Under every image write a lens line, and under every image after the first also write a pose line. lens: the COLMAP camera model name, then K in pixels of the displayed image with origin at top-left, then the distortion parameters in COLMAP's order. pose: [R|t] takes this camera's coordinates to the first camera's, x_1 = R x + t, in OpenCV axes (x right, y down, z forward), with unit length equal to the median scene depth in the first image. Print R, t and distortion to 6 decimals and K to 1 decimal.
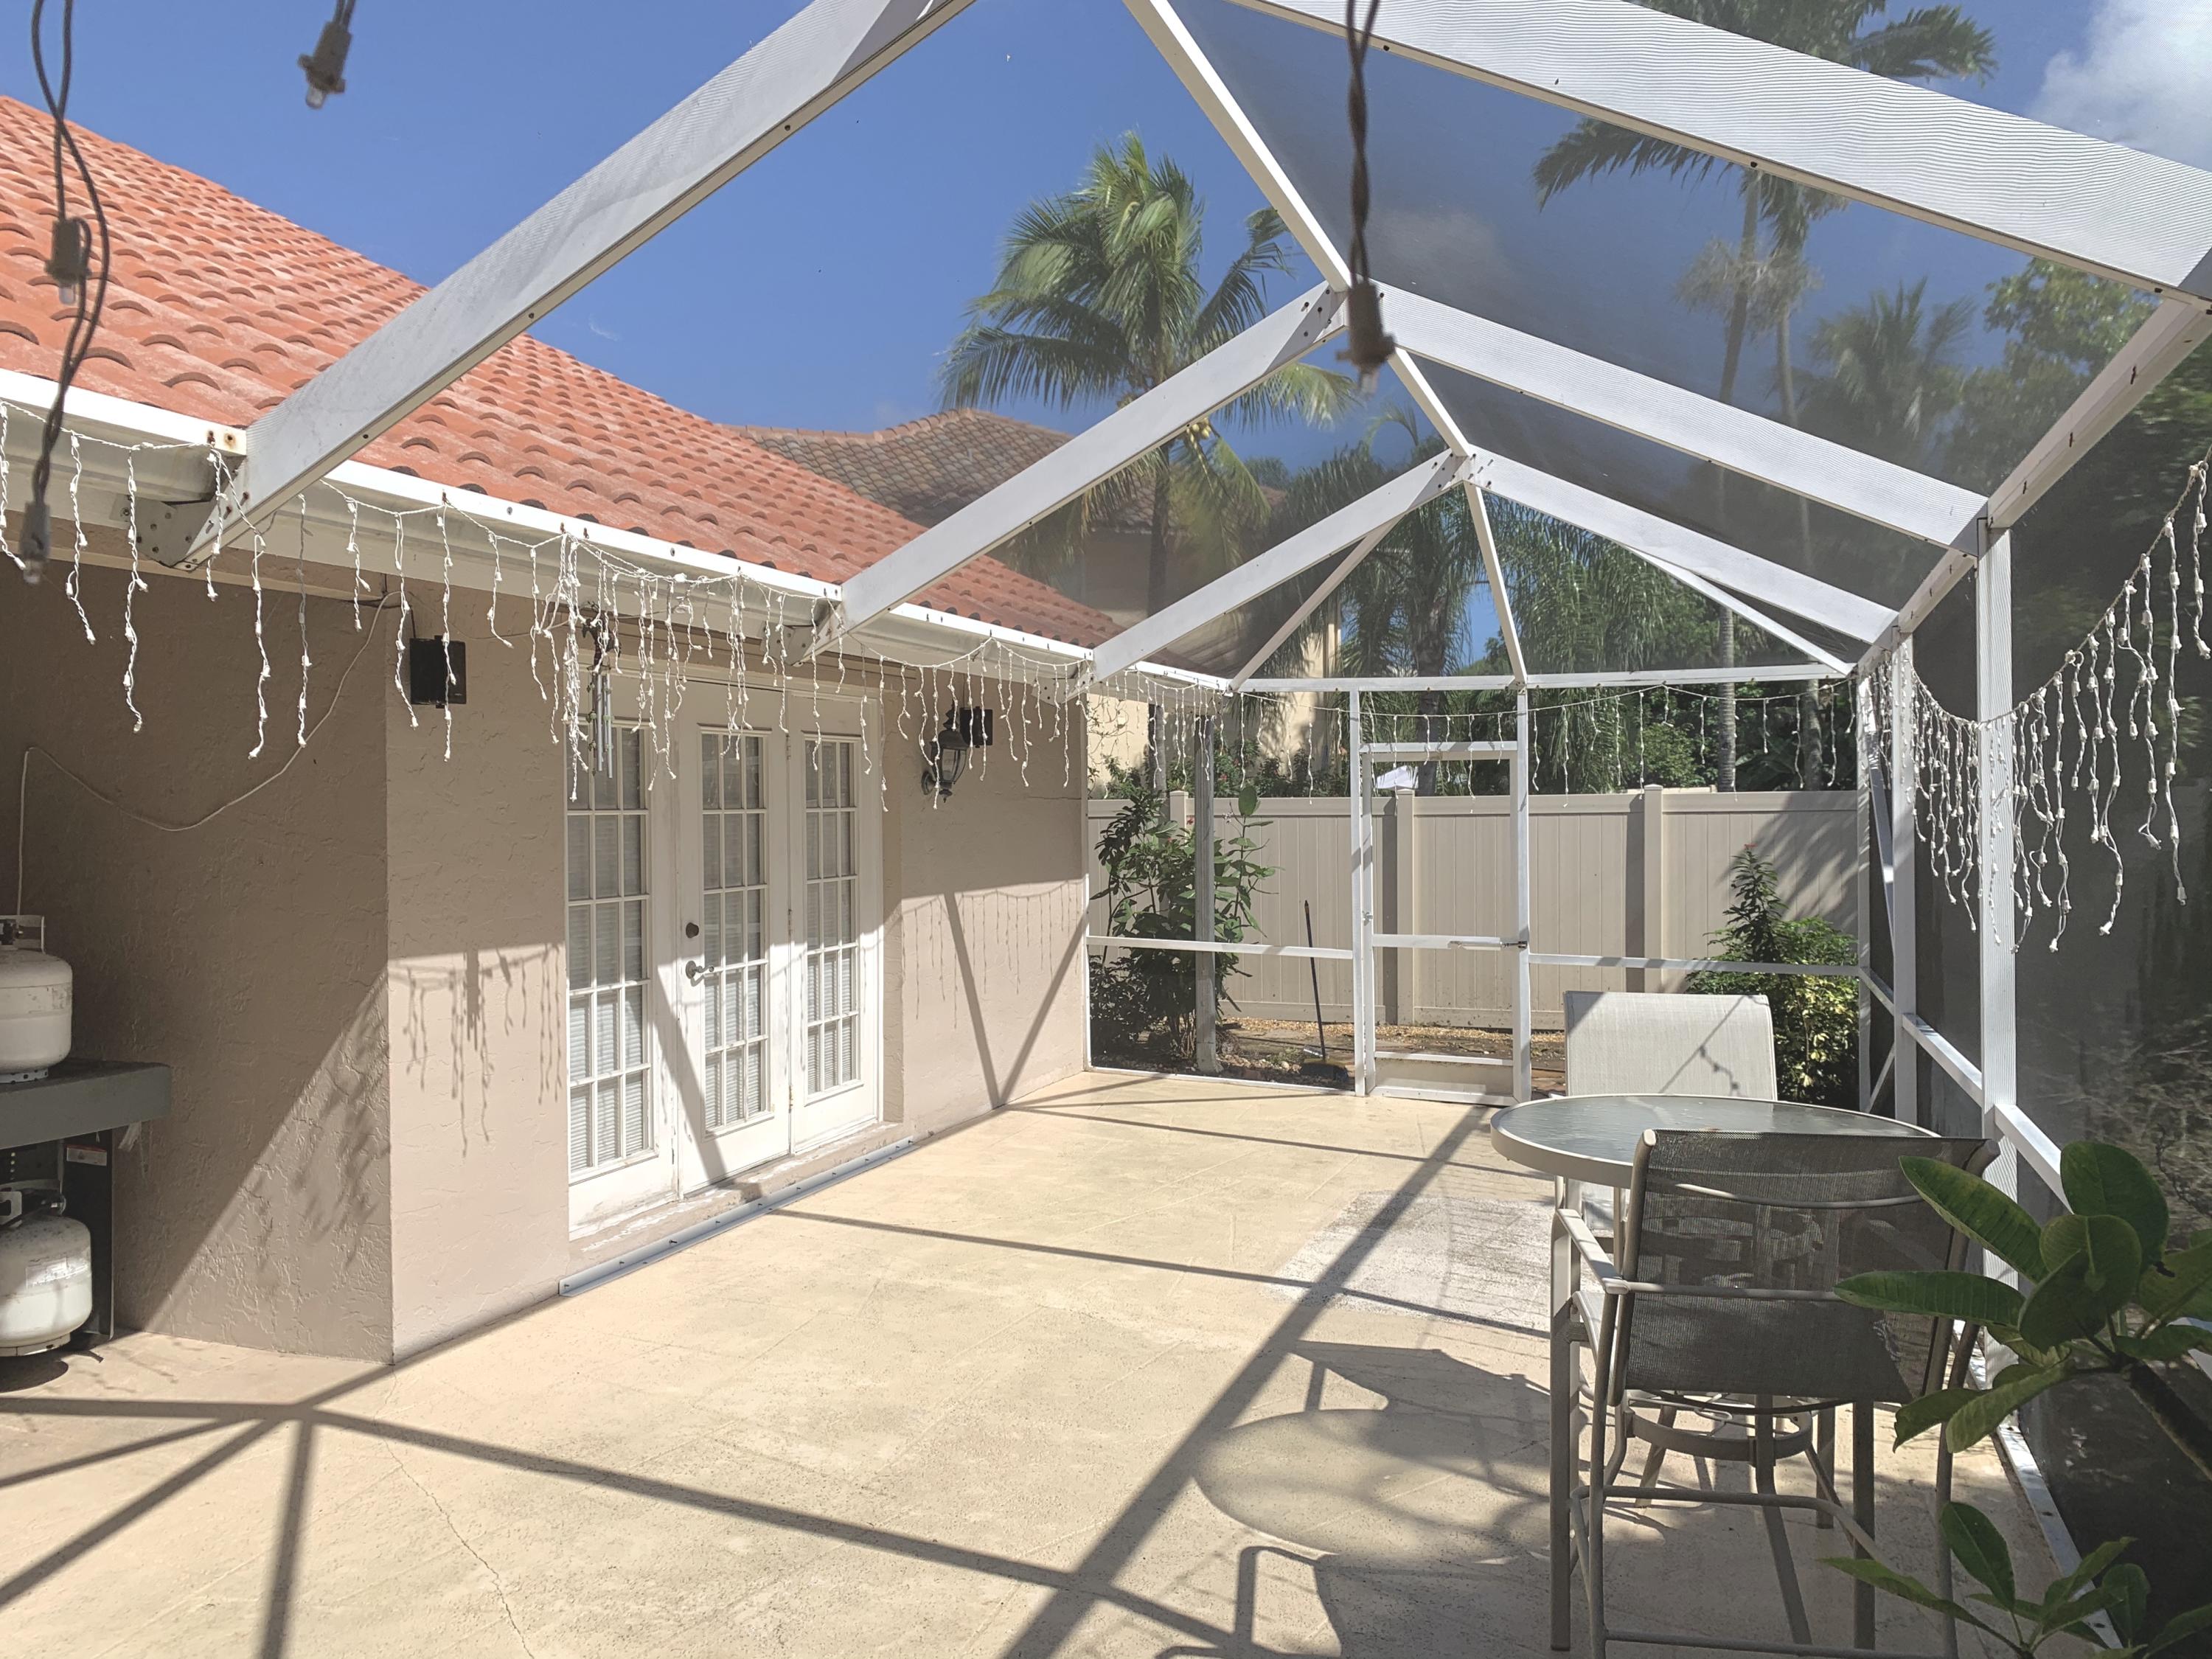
lens RADIAL K [[1697.6, 0, 1099.9], [0, 1697.6, 816.8], [0, 0, 1]] dist [0.042430, -0.029256]
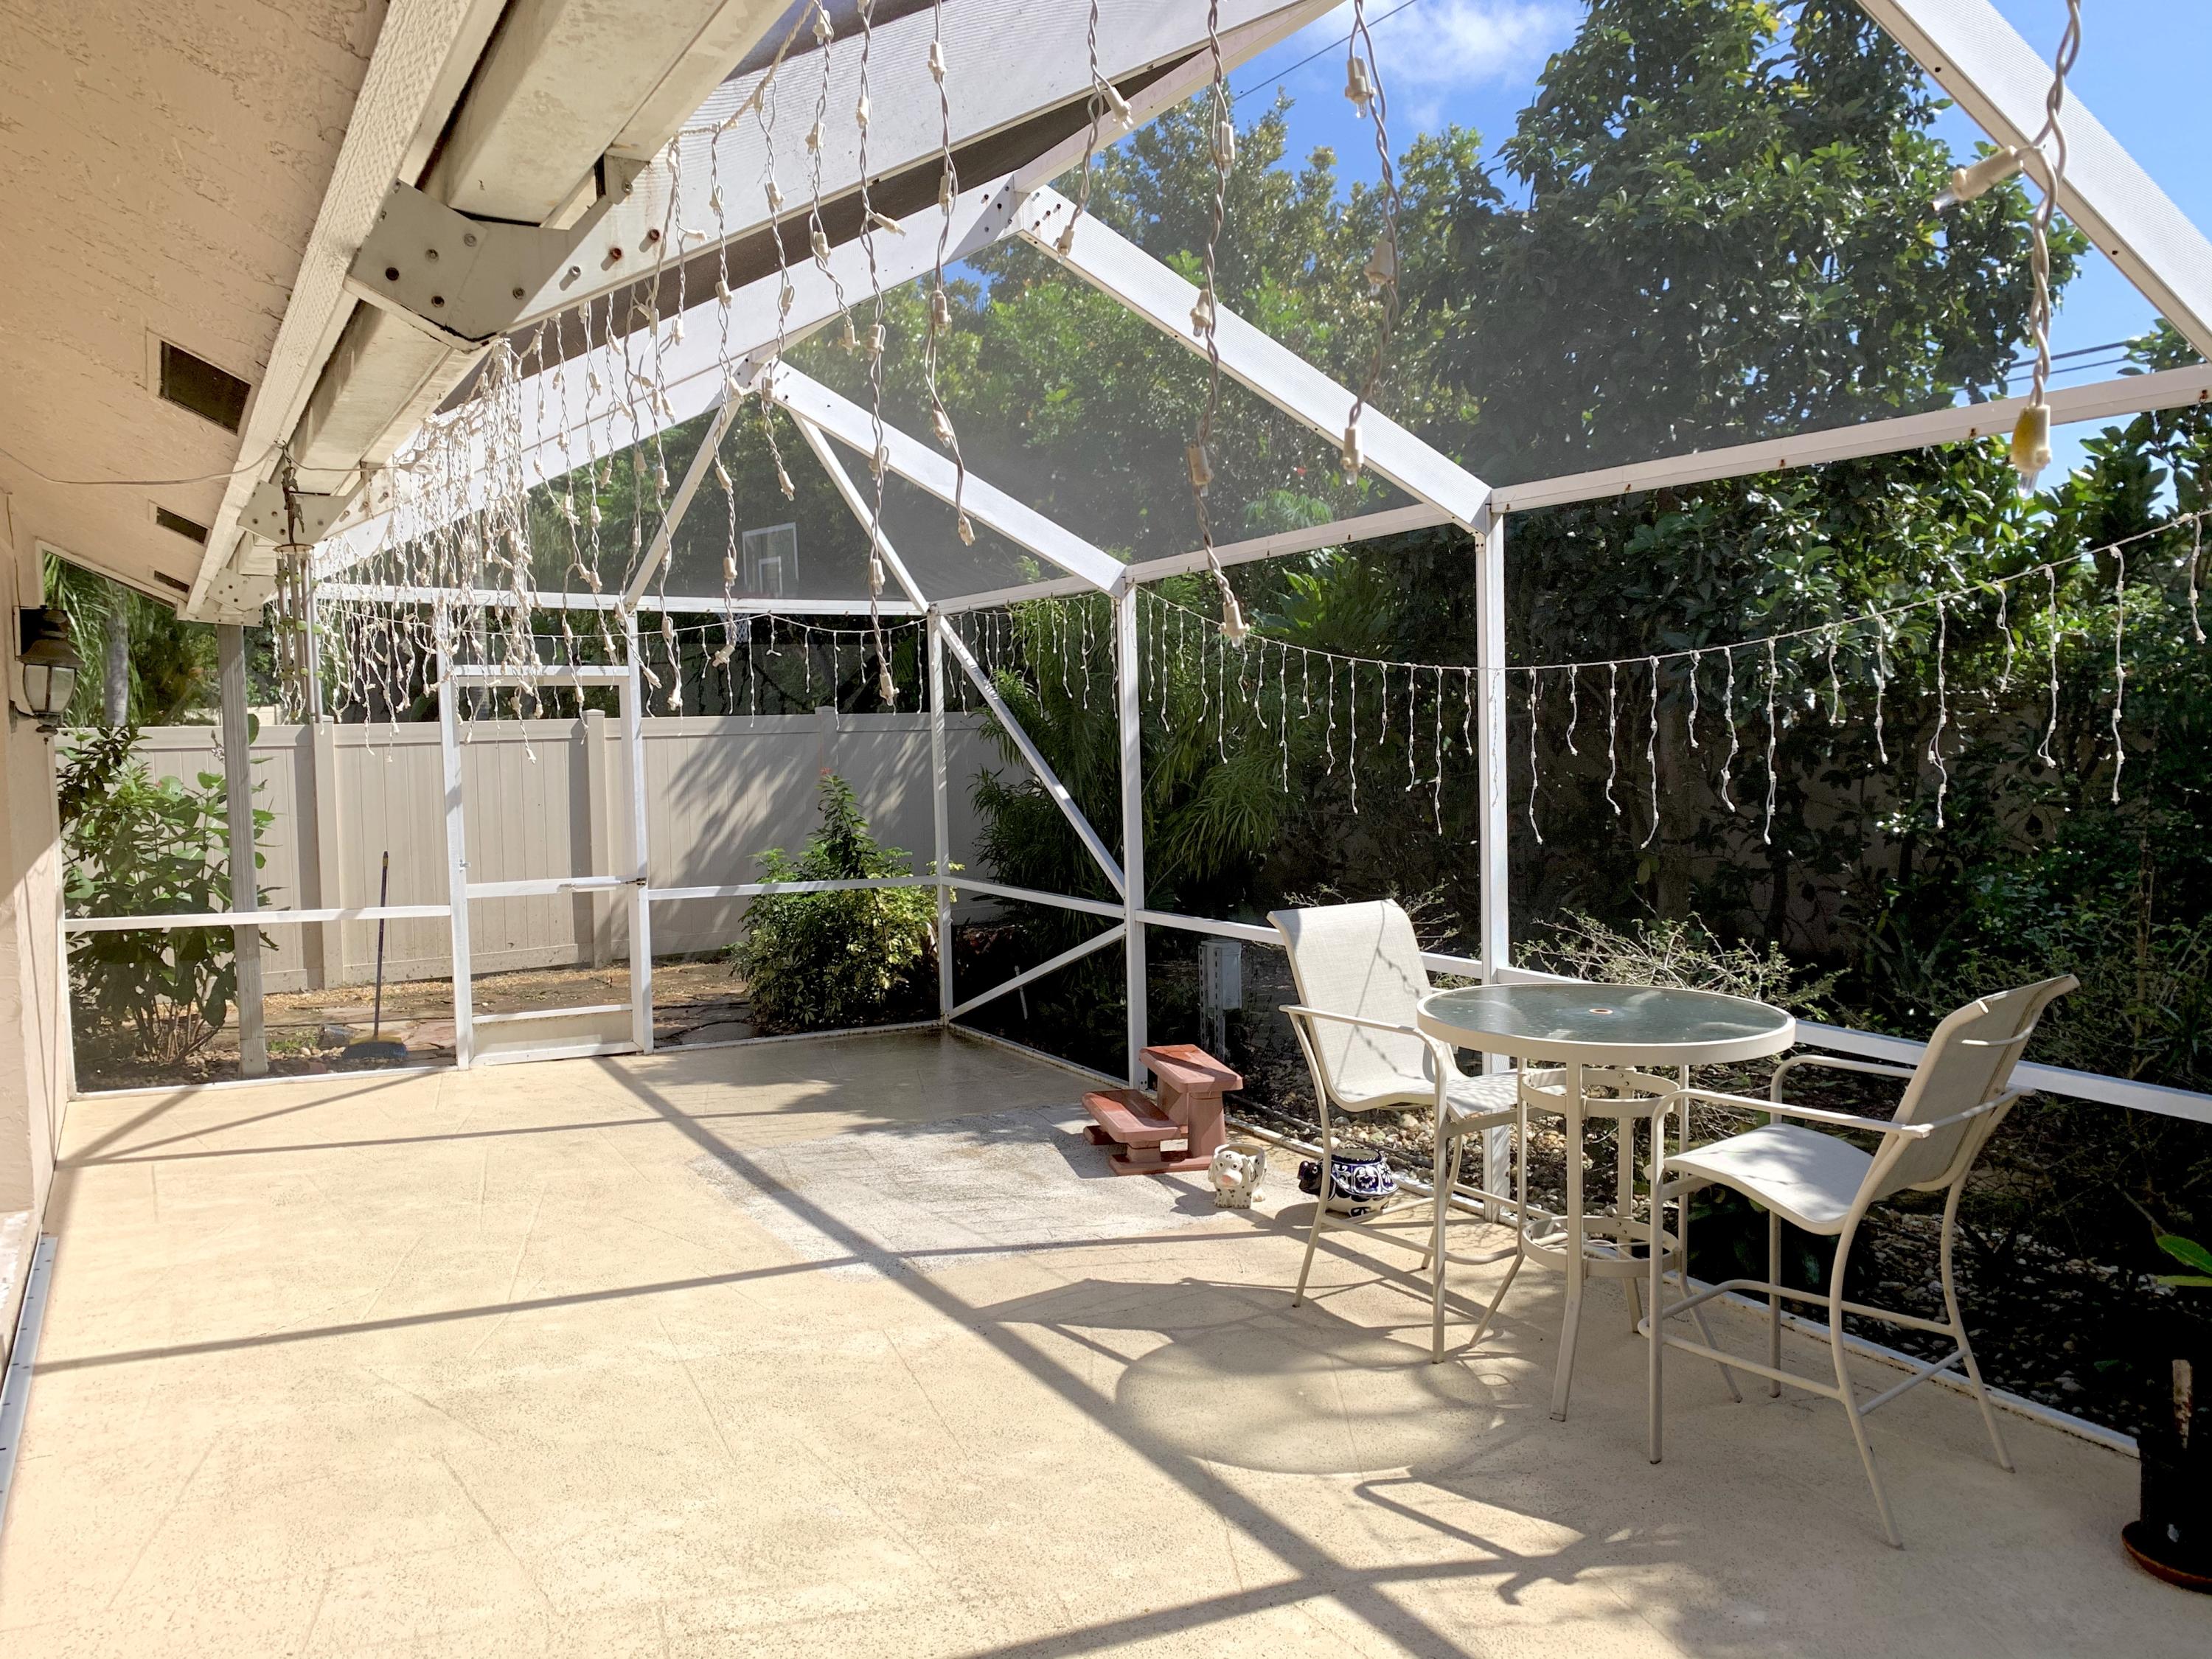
lens RADIAL K [[1697.6, 0, 1094.9], [0, 1697.6, 830.9], [0, 0, 1]] dist [0.042430, -0.029256]
pose [[0.663236, -0.059093, 0.746073, -0.532202], [0.016702, 0.997798, 0.064184, -0.017741], [-0.748224, -0.030108, 0.662763, 0.333641]]
